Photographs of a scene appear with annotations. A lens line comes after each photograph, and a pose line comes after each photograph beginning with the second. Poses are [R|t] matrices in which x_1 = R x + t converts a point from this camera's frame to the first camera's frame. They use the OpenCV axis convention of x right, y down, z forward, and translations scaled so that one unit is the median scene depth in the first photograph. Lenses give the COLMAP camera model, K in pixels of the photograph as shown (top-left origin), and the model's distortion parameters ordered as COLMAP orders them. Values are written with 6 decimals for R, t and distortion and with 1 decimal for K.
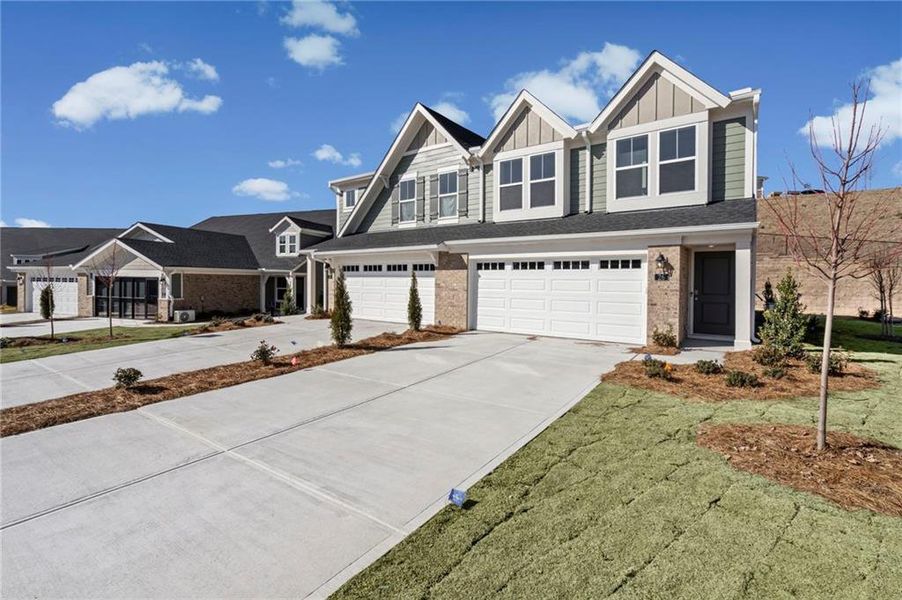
lens RADIAL K [[414.9, 0, 451.2], [0, 414.9, 283.1], [0, 0, 1]] dist [0.000137, 0.000118]
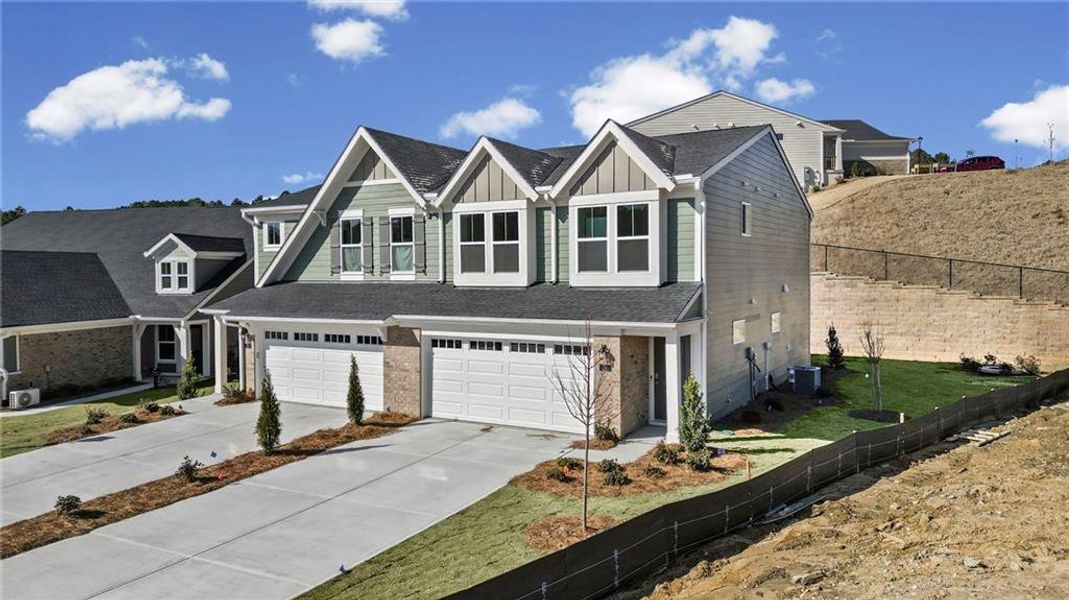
lens RADIAL K [[748.9, 0, 540.5], [0, 748.9, 282.4], [0, 0, 1]] dist [0.101065, -0.098367]
pose [[0.994578, -0.017724, 0.102471, 0.127487], [0.016709, 0.999803, 0.010758, -0.175767], [-0.102642, -0.008987, 0.994678, -0.556916]]
